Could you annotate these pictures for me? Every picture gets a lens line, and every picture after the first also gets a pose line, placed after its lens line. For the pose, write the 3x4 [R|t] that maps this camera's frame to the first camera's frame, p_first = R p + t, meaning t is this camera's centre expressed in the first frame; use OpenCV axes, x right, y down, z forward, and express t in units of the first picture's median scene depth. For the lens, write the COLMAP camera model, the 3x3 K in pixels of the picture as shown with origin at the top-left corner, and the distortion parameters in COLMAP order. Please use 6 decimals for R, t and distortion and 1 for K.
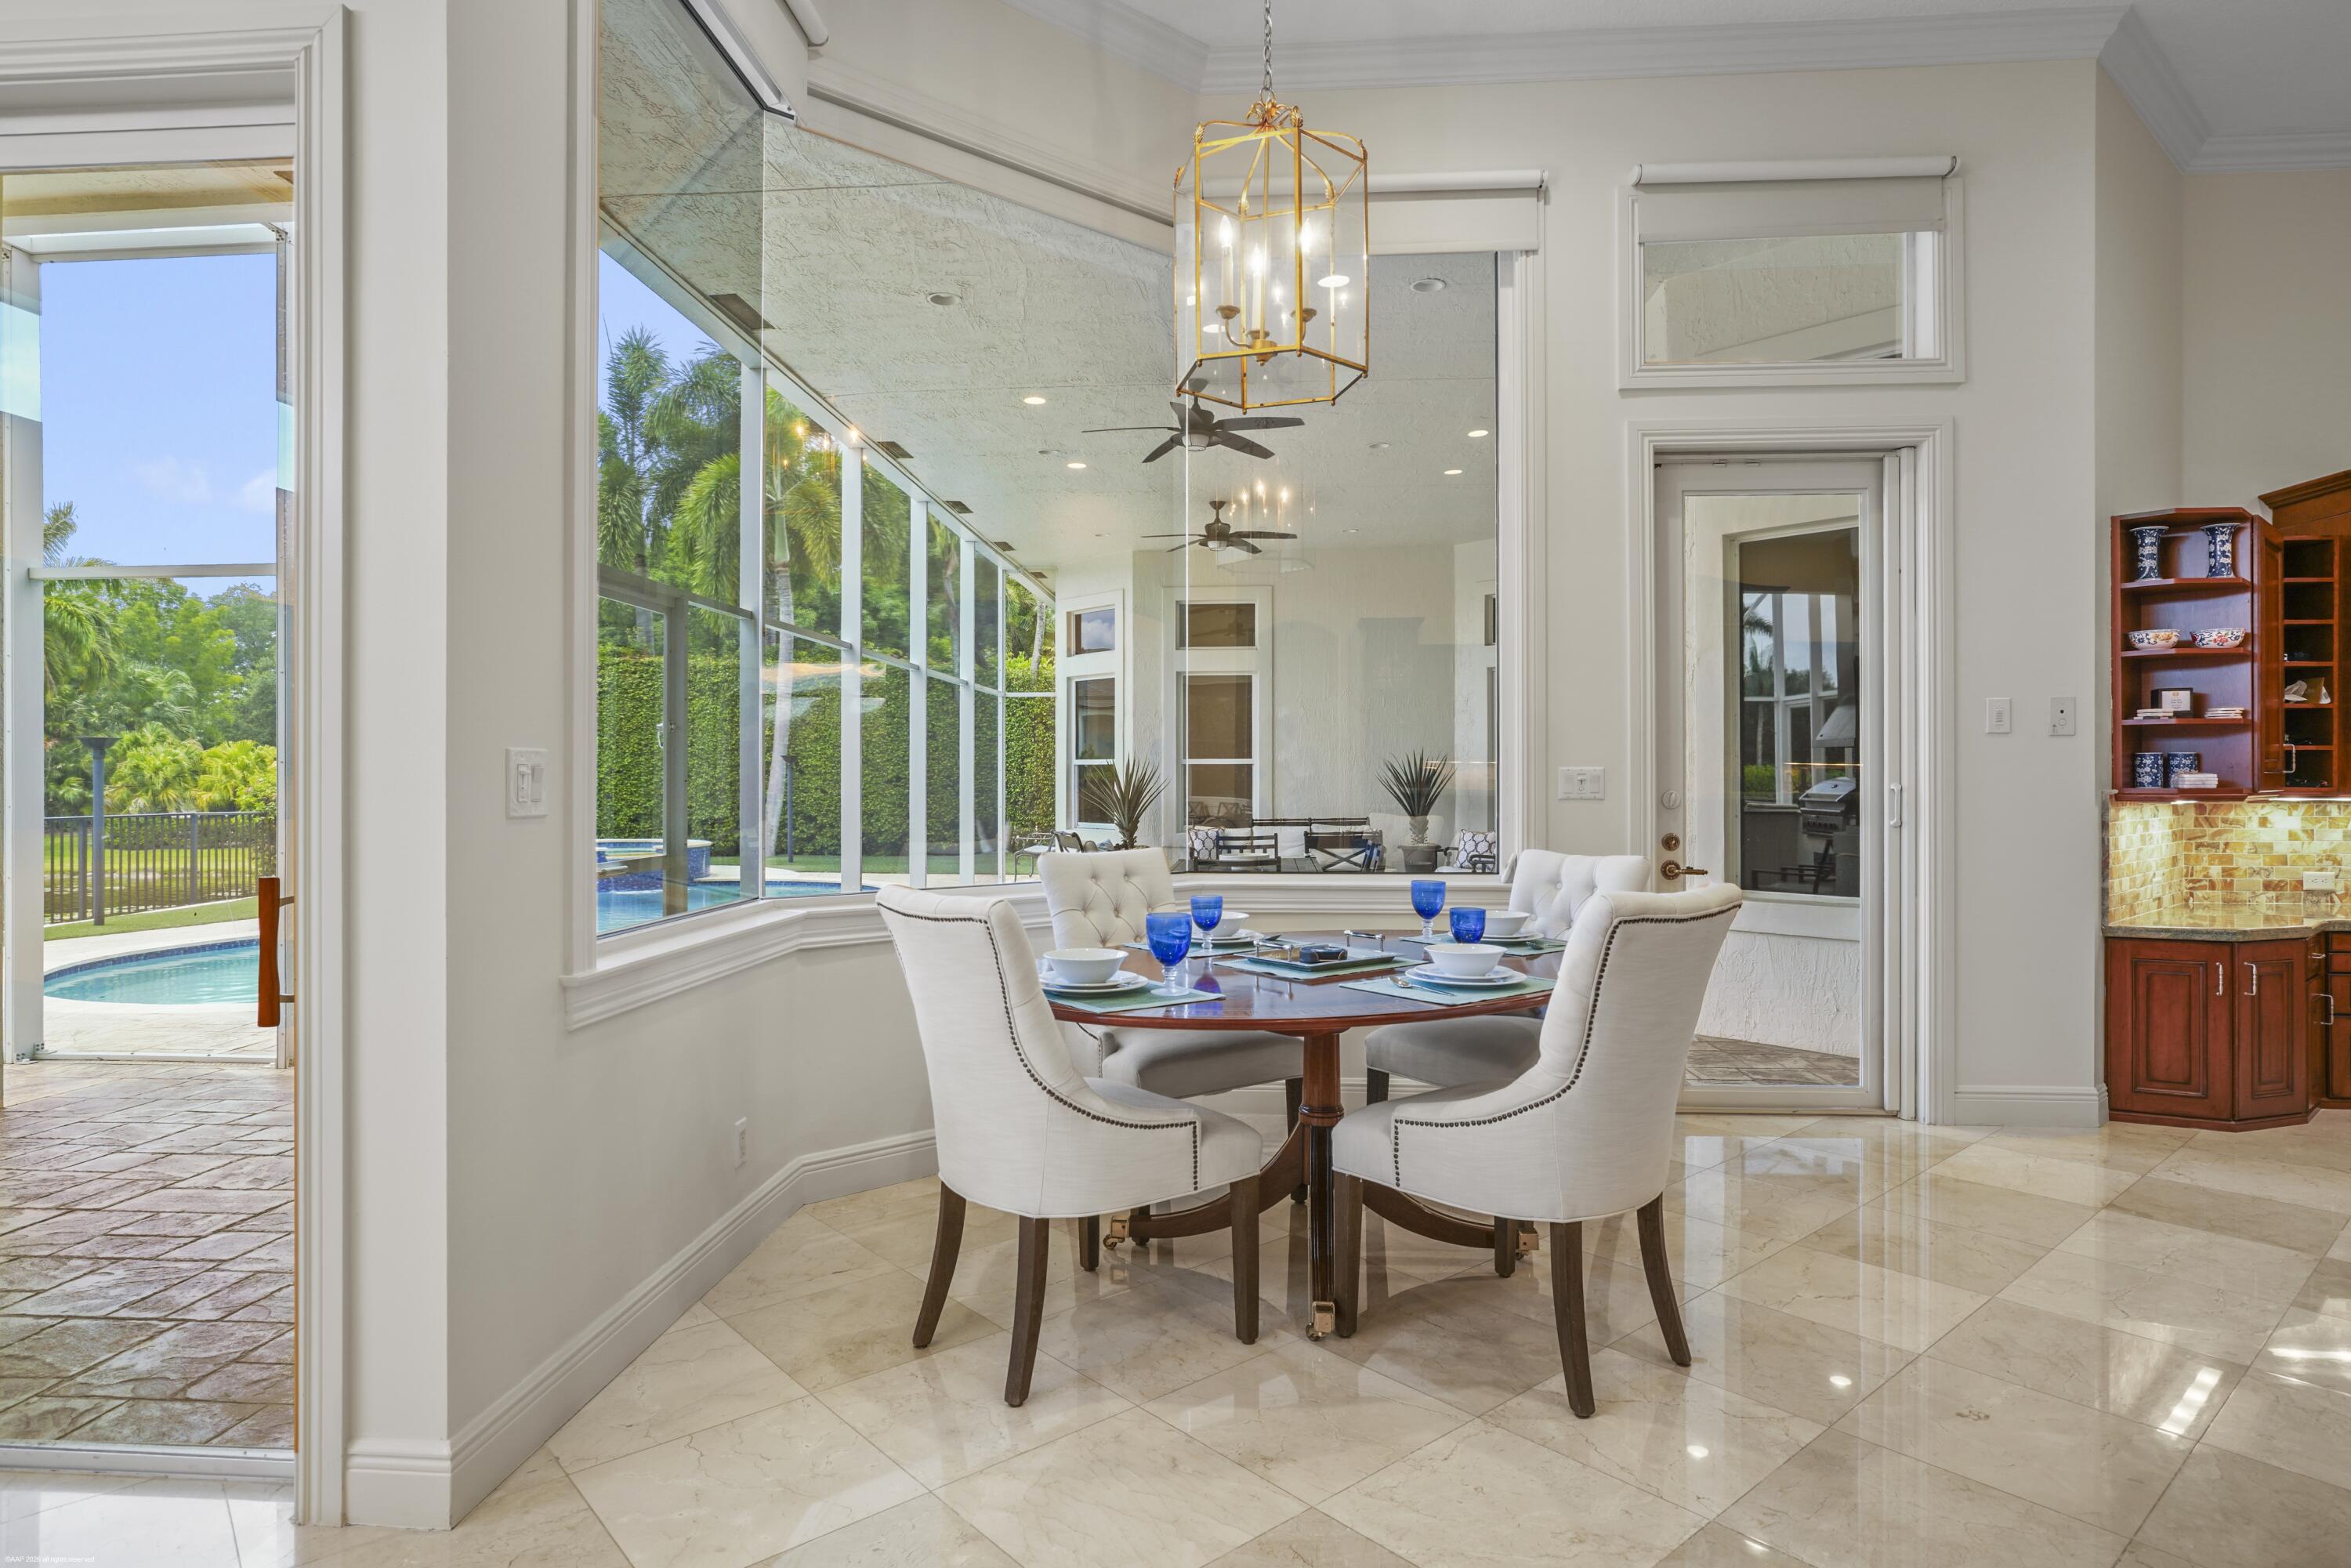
lens RADIAL K [[1359.6, 0, 1114.7], [0, 1359.6, 786.1], [0, 0, 1]] dist [-0.002078, -0.000431]
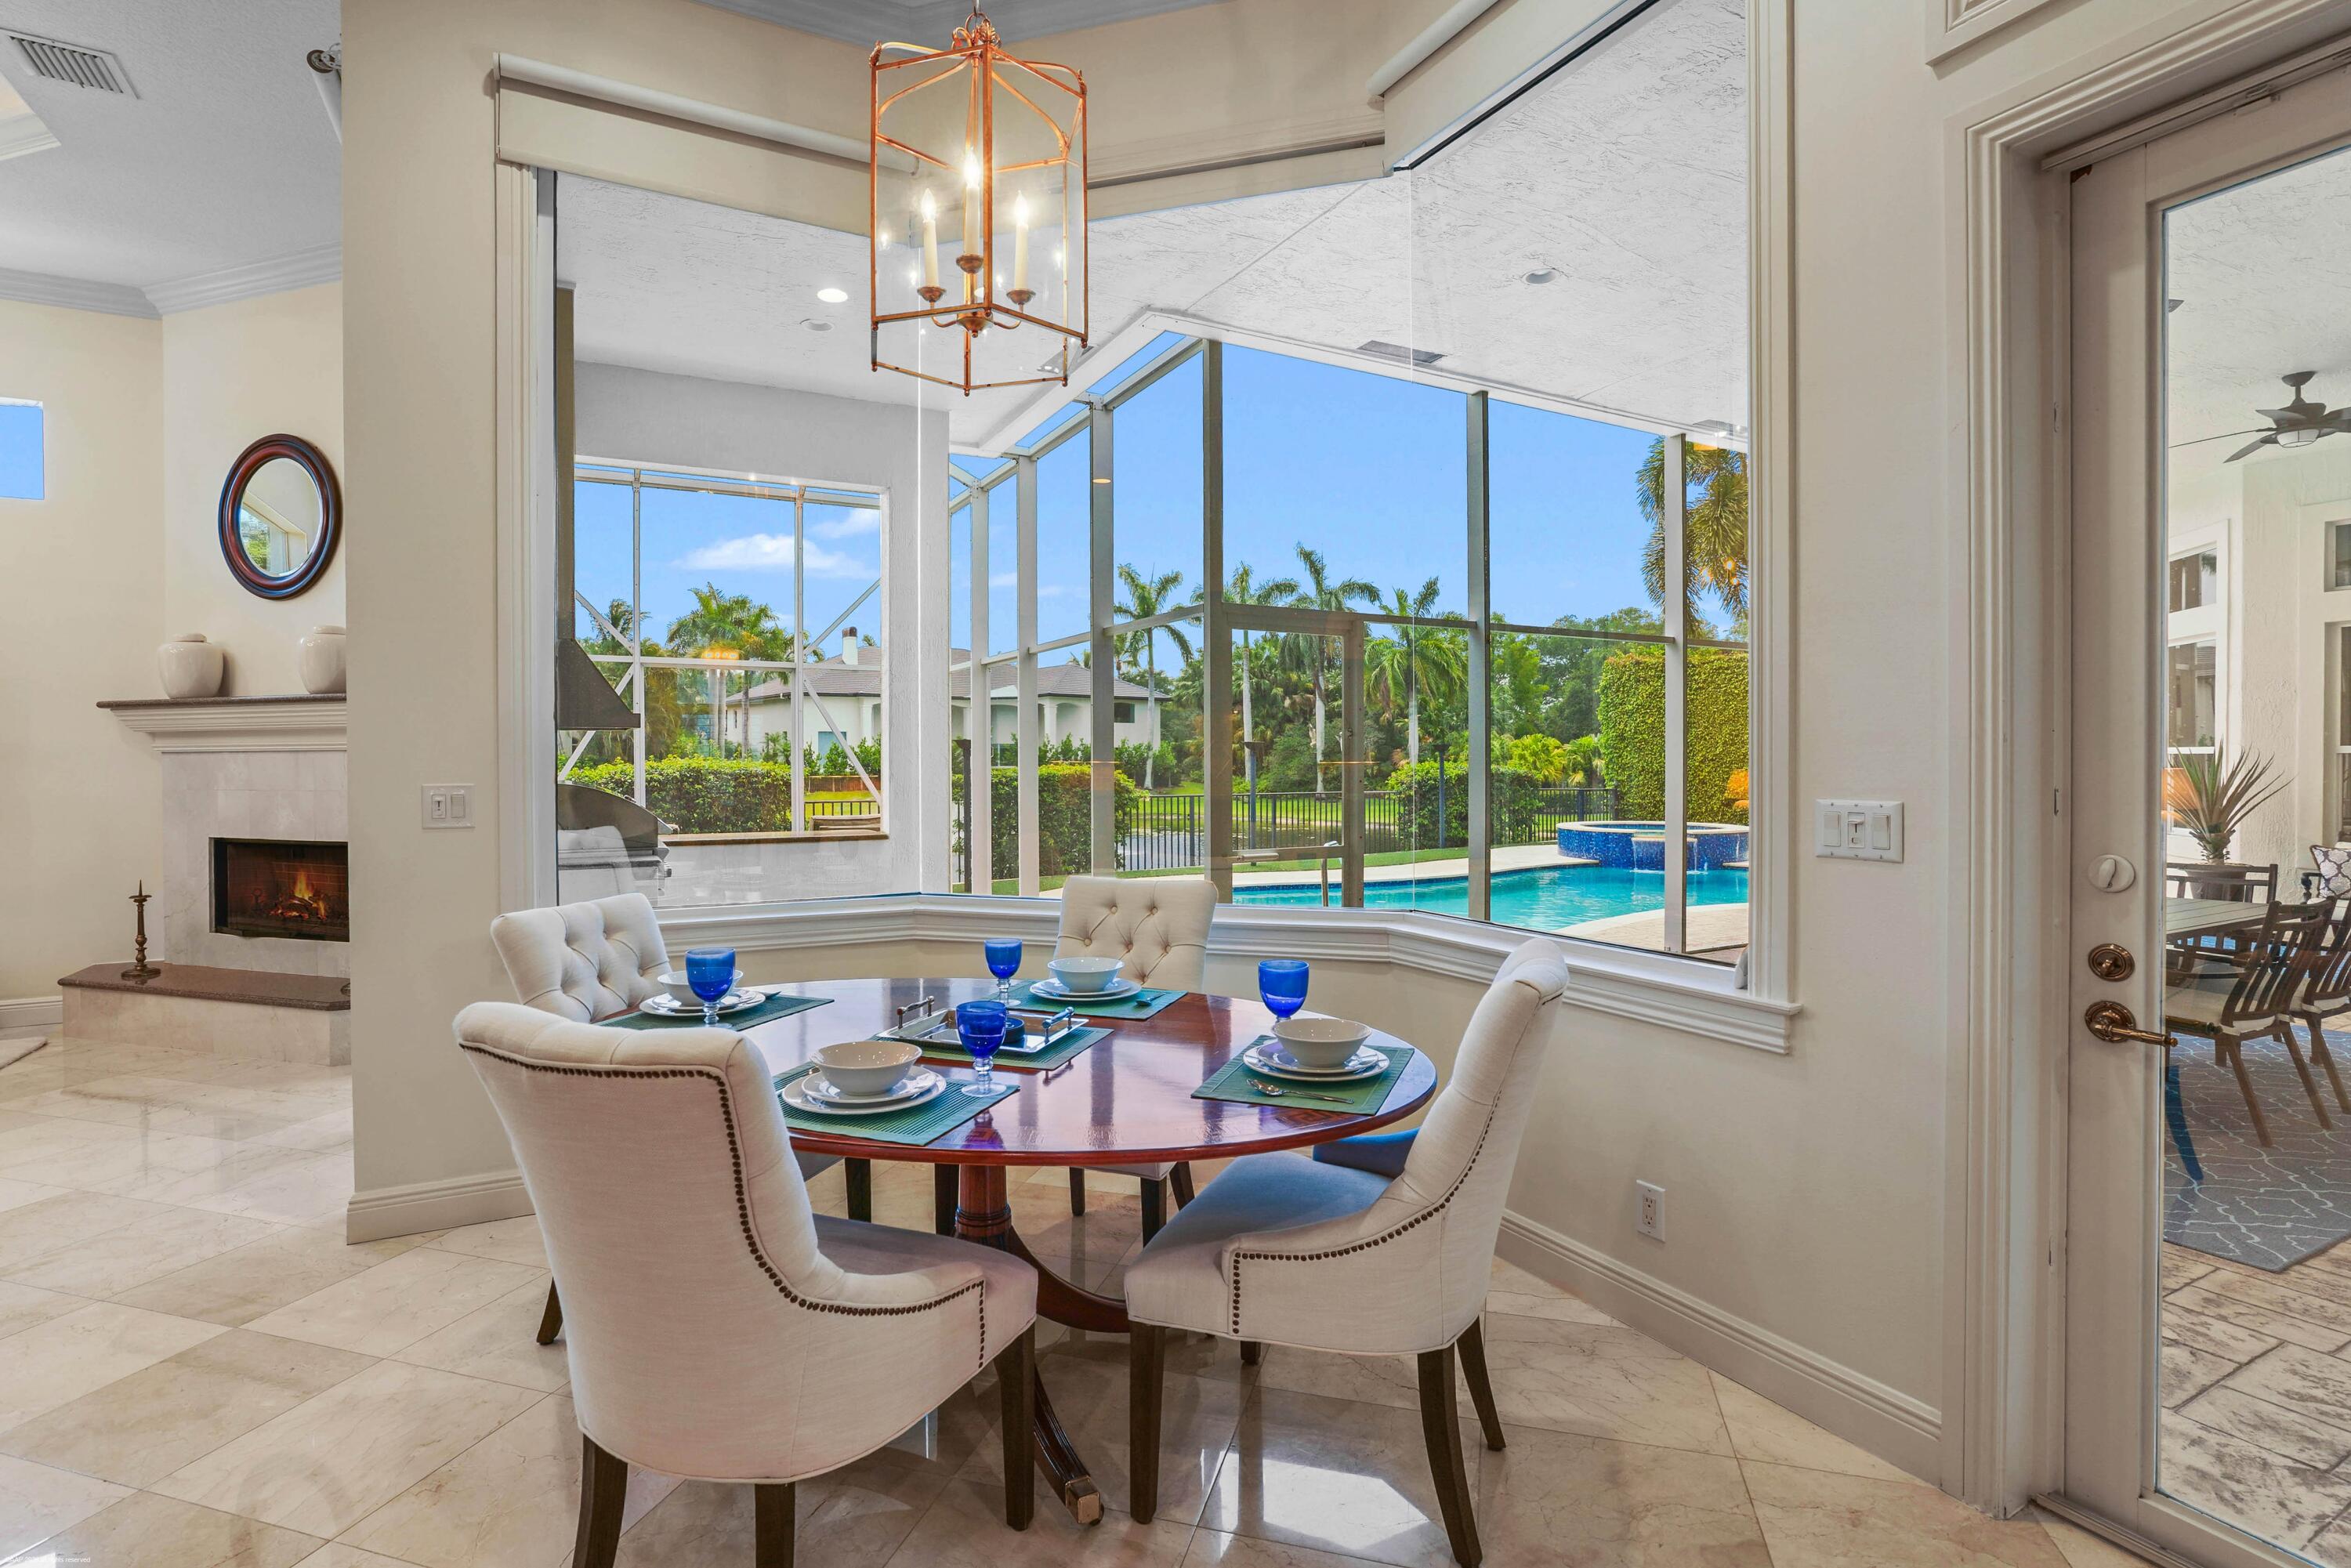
lens RADIAL K [[1108.4, 0, 1102.6], [0, 1108.4, 765.0], [0, 0, 1]] dist [0.013069, 0.000322]
pose [[0.564936, 0.003525, -0.825127, 0.204004], [-0.005135, 0.999987, 0.000756, -0.010161], [0.825119, 0.003810, 0.564946, 0.185859]]
